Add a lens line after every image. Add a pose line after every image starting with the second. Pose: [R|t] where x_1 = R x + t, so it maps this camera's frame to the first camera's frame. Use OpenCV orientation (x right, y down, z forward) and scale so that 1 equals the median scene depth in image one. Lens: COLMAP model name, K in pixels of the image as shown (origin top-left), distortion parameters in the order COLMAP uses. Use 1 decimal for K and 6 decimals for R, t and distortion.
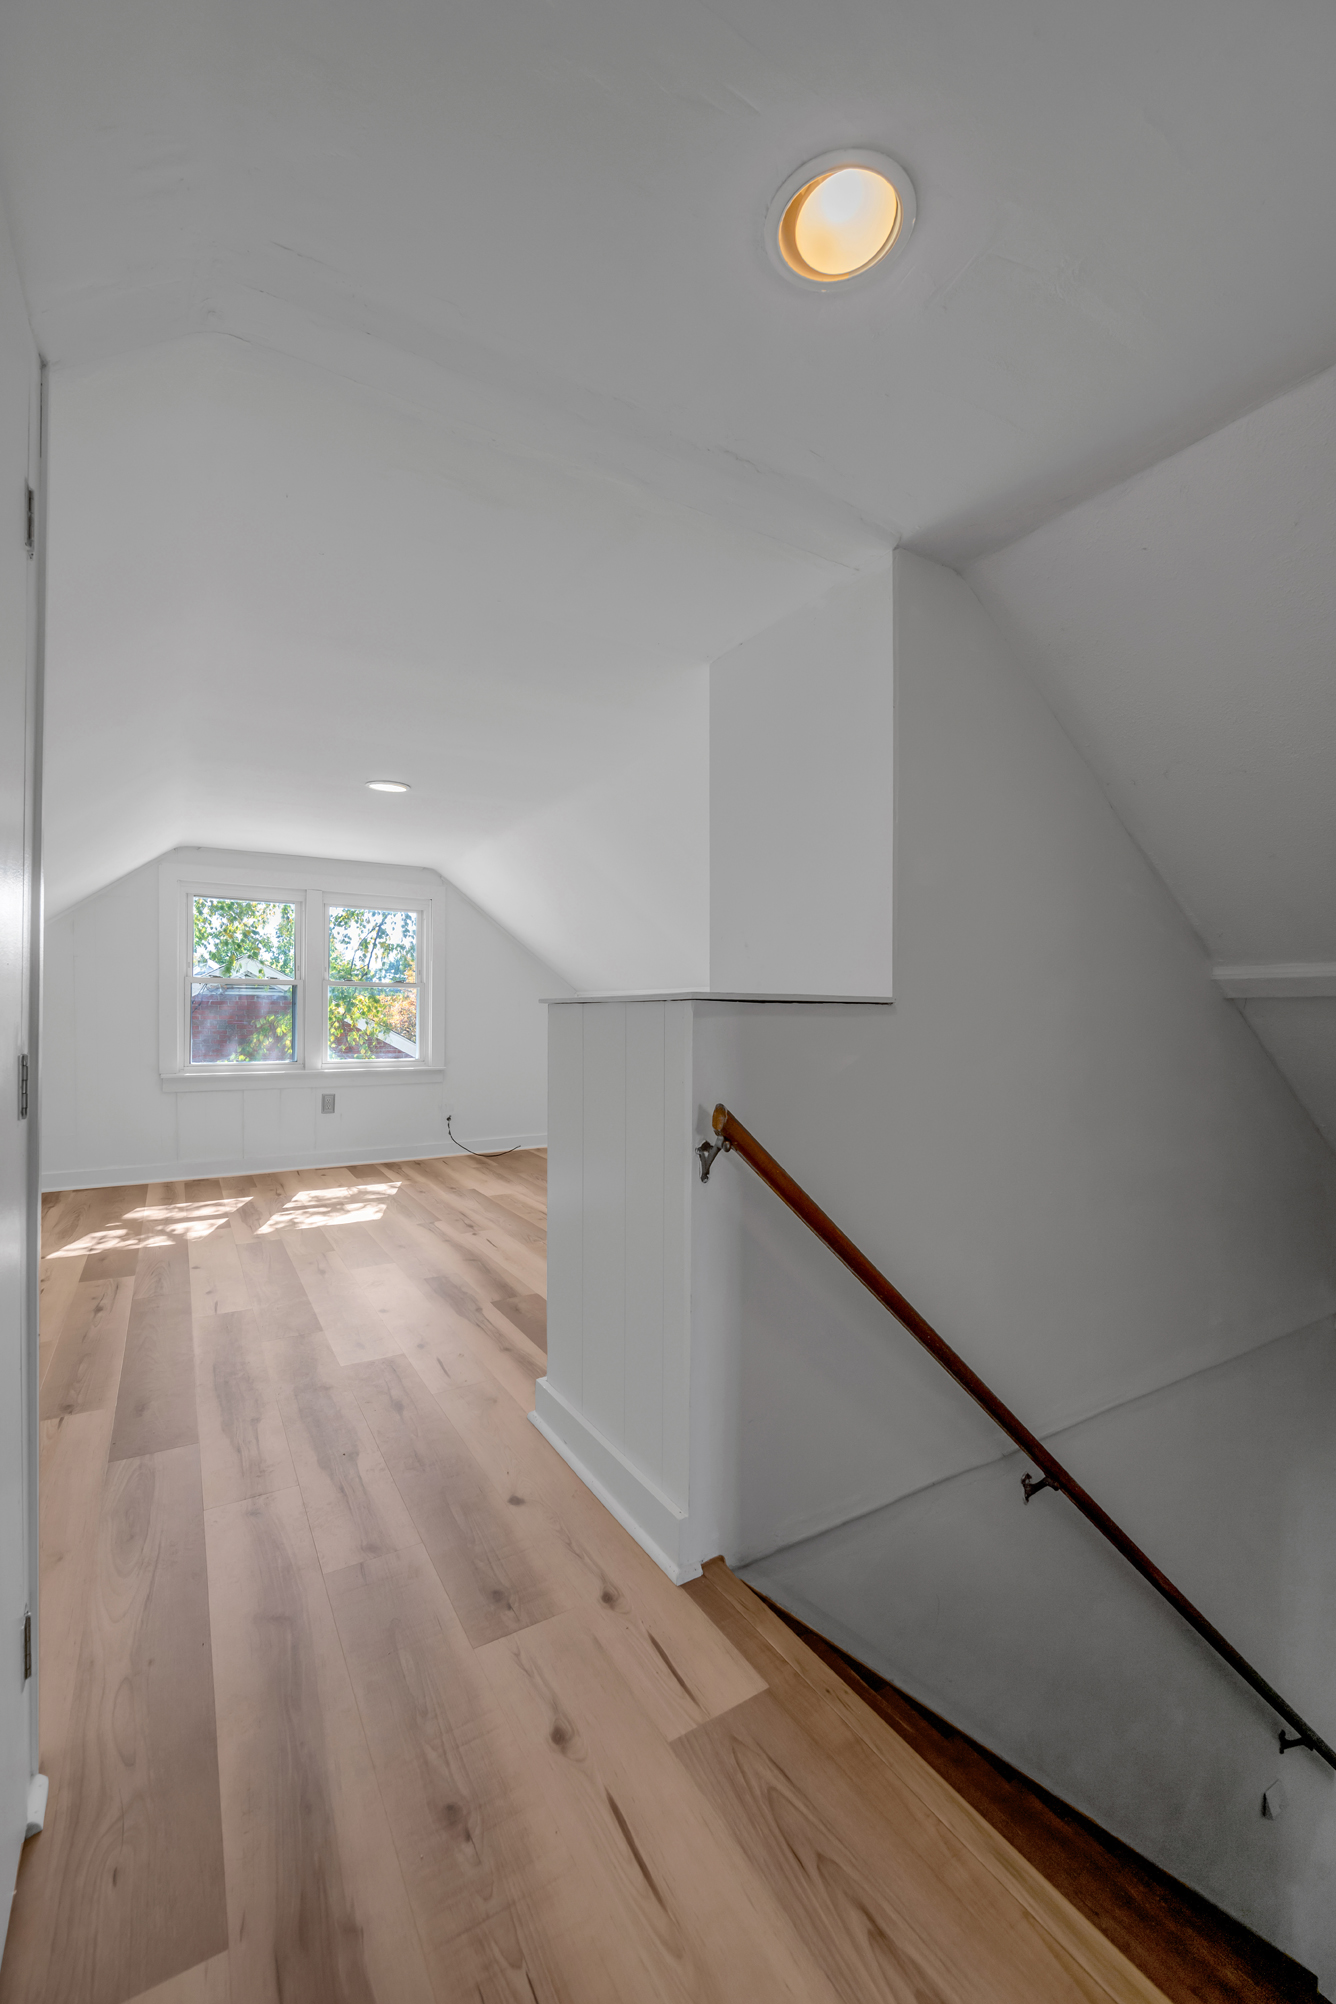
lens RADIAL K [[808.3, 0, 668.0], [0, 808.3, 1002.0], [0, 0, 1]] dist [-0.001721, 0.000031]
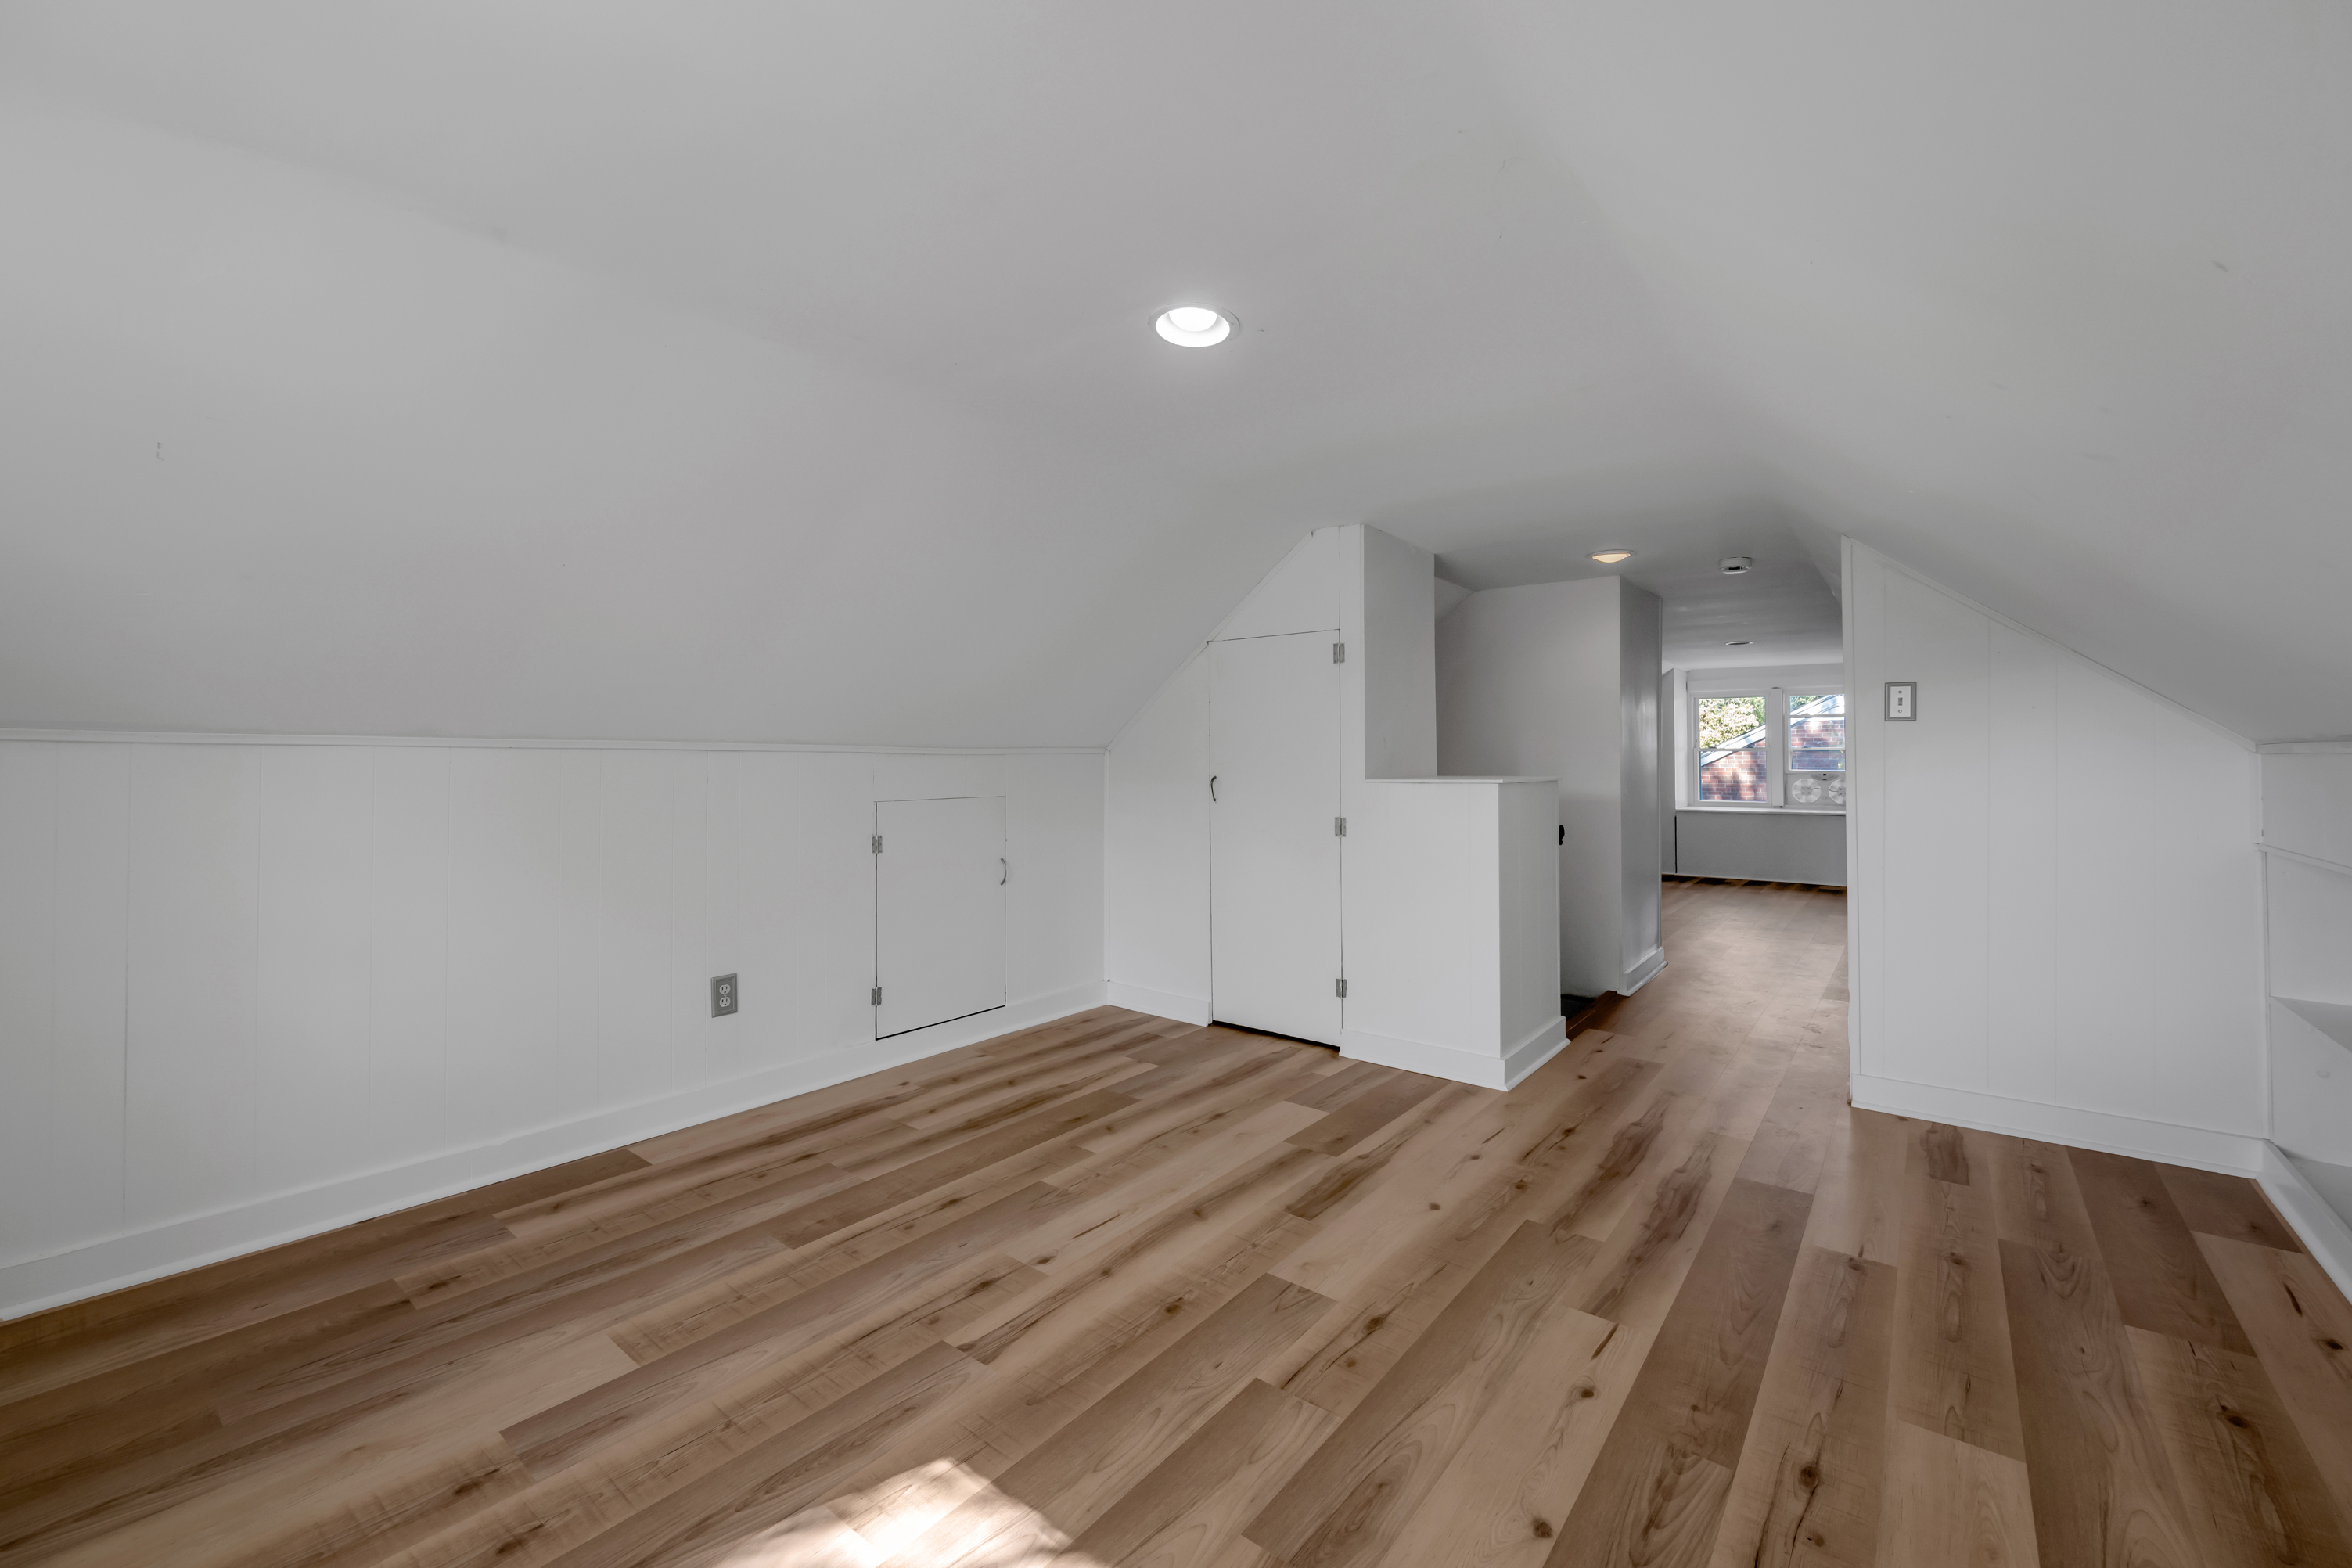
lens RADIAL K [[957.8, 0, 1167.1], [0, 957.8, 732.0], [0, 0, 1]] dist [-0.001767, -0.000420]
pose [[-0.339305, 0.026584, 0.940301, -0.673727], [-0.018150, 0.999229, -0.034800, -0.009269], [-0.940501, -0.028874, -0.338561, 0.940342]]
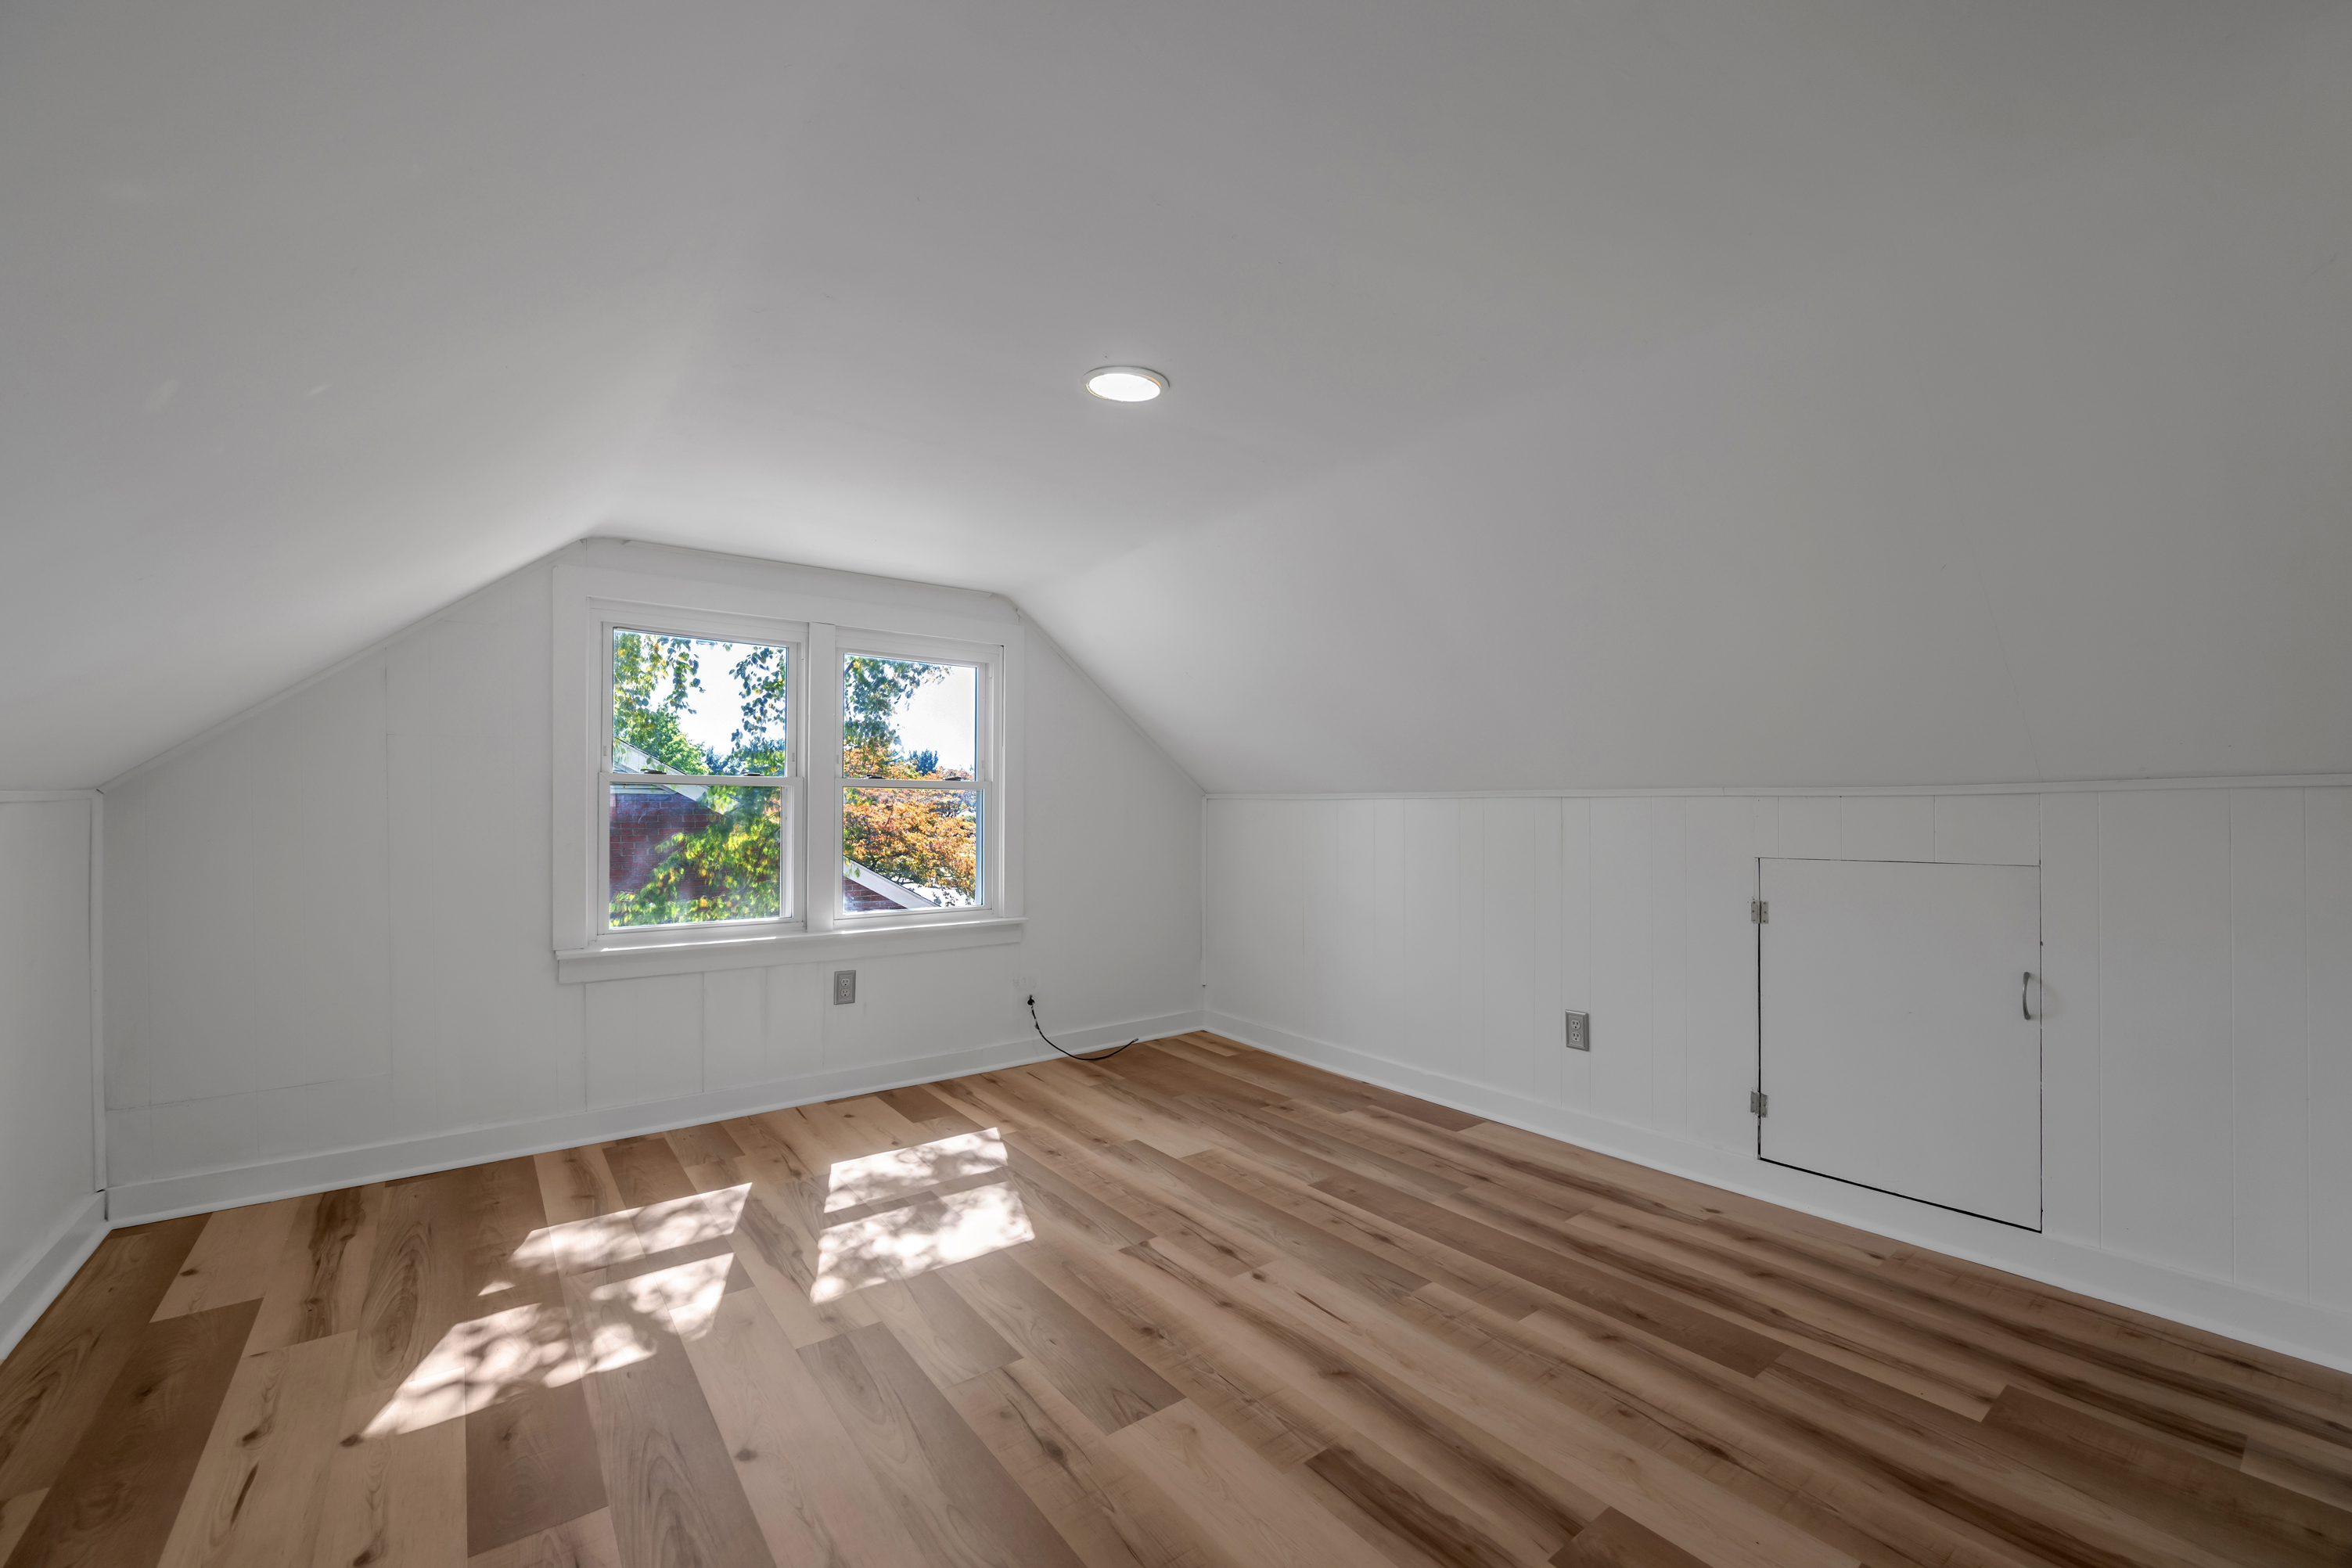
lens RADIAL K [[942.8, 0, 1192.1], [0, 942.8, 791.9], [0, 0, 1]] dist [-0.005318, 0.000052]
pose [[0.993553, -0.002284, 0.113348, -0.288490], [0.002640, 0.999992, -0.002997, -0.016415], [-0.113340, 0.003277, 0.993551, 0.338384]]
